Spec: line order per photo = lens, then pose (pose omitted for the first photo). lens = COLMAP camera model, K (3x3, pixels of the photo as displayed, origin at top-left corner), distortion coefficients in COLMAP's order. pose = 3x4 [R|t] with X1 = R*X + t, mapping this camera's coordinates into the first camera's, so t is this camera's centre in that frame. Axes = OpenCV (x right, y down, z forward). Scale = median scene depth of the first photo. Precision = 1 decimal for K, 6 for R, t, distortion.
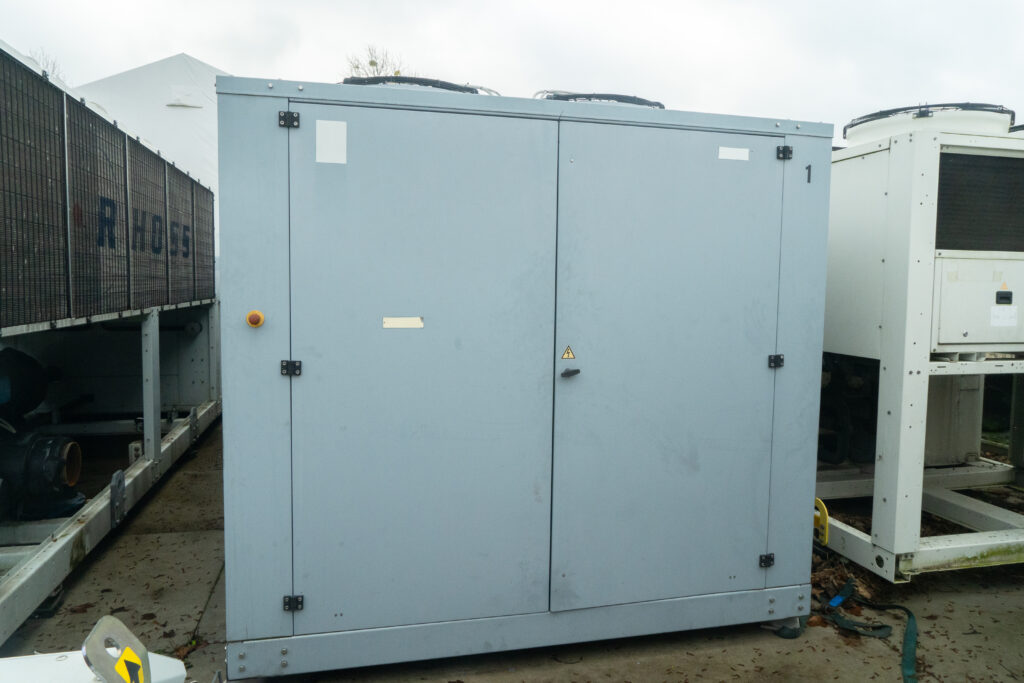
lens RADIAL K [[714.6, 0, 512.0], [0, 714.6, 341.5], [0, 0, 1]] dist [-0.016347, -0.004710]
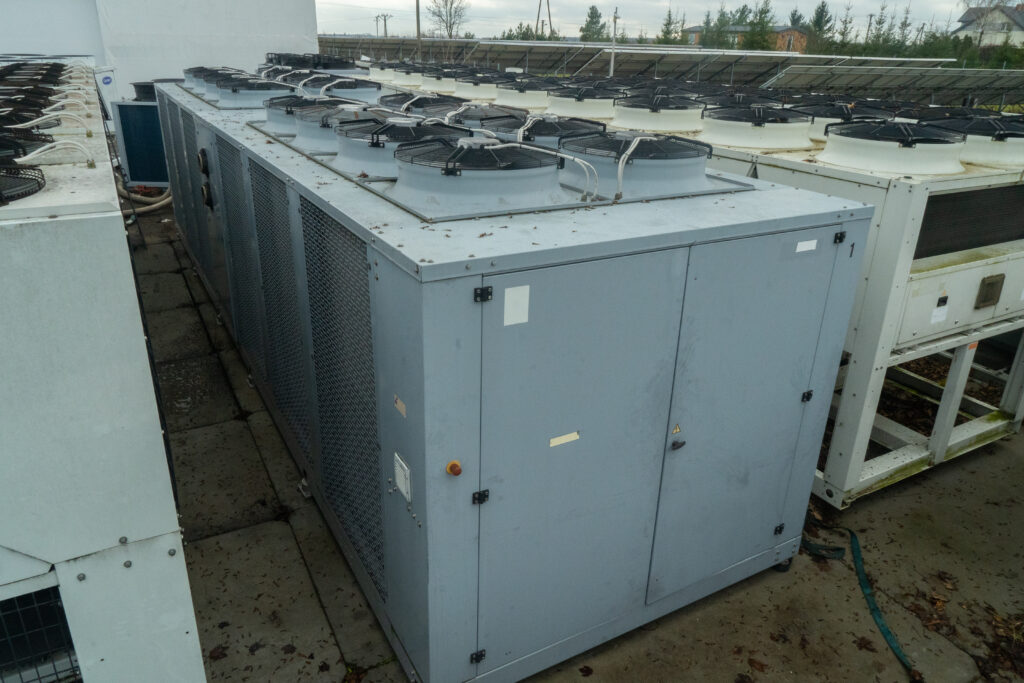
lens RADIAL K [[714.6, 0, 512.0], [0, 714.6, 341.5], [0, 0, 1]] dist [-0.016347, -0.004710]
pose [[0.962721, -0.096132, 0.252838, -0.427011], [0.010522, 0.947320, 0.320116, -0.456054], [-0.270292, -0.305522, 0.913016, 0.018090]]
